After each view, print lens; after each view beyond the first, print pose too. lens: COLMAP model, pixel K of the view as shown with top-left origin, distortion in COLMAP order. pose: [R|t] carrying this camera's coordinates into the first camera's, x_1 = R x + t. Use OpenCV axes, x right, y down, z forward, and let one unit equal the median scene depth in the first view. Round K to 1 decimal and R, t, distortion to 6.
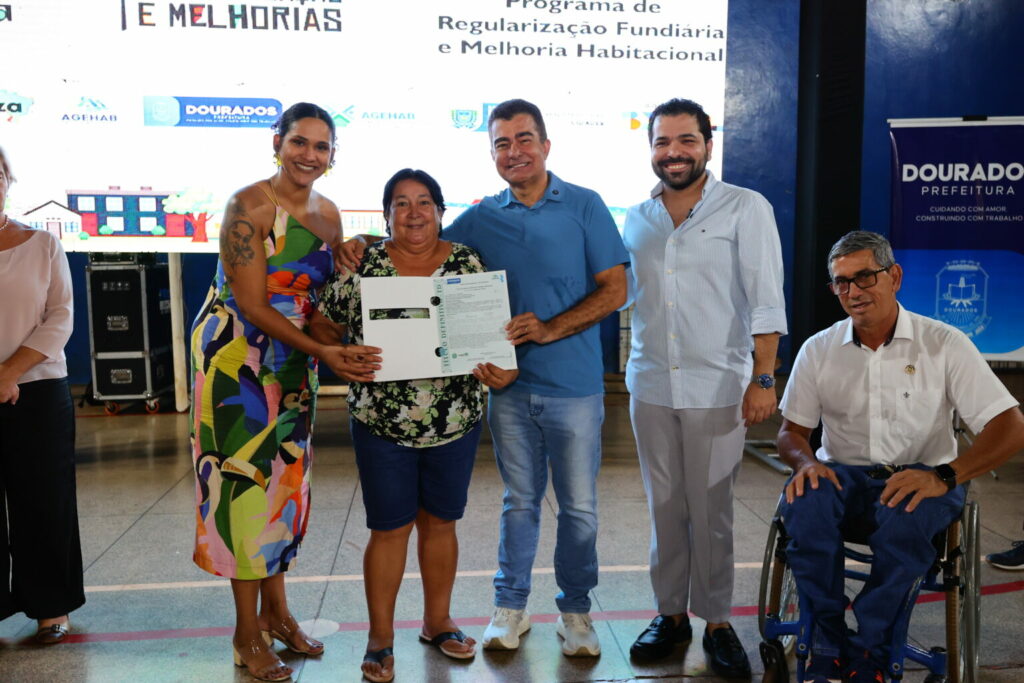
lens RADIAL K [[945.7, 0, 516.0], [0, 945.7, 337.6], [0, 0, 1]] dist [0.004580, 0.000000]
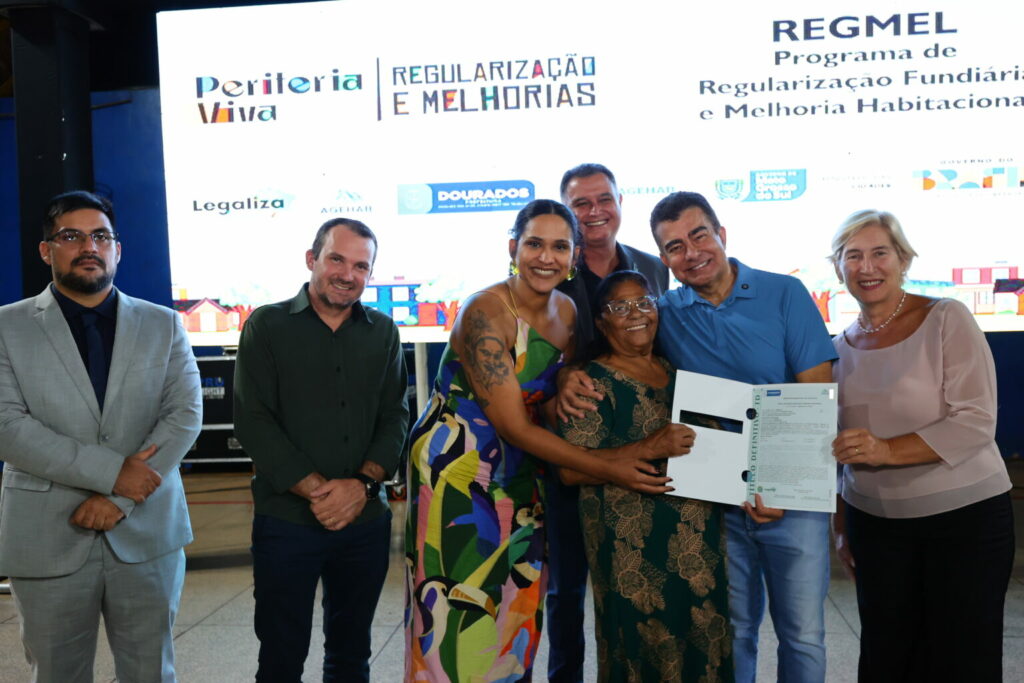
lens RADIAL K [[890.3, 0, 523.7], [0, 890.3, 349.6], [0, 0, 1]] dist [-0.005407, 0.016475]
pose [[0.976214, -0.019269, -0.215952, -0.066546], [0.005527, 0.997931, -0.064061, -0.023394], [0.216739, 0.061343, 0.974300, 0.132788]]
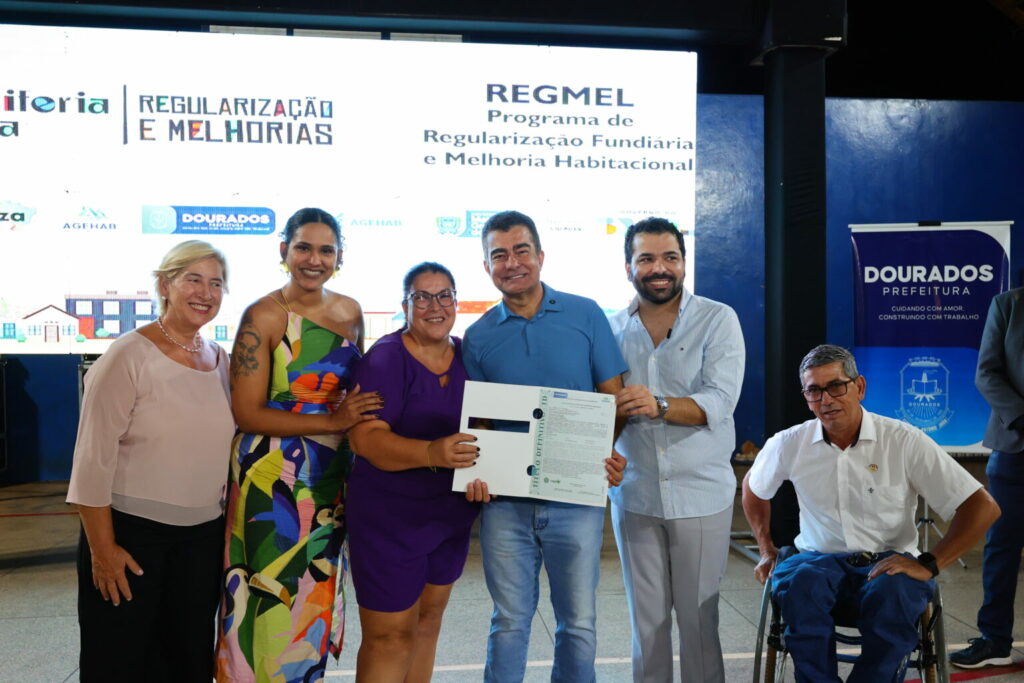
lens RADIAL K [[945.7, 0, 519.7], [0, 945.7, 349.4], [0, 0, 1]] dist [0.004580, 0.000000]
pose [[0.999839, -0.005972, 0.016923, 0.005888], [0.007285, 0.996881, -0.078589, -0.010686], [-0.016401, 0.078699, 0.996763, -0.038724]]
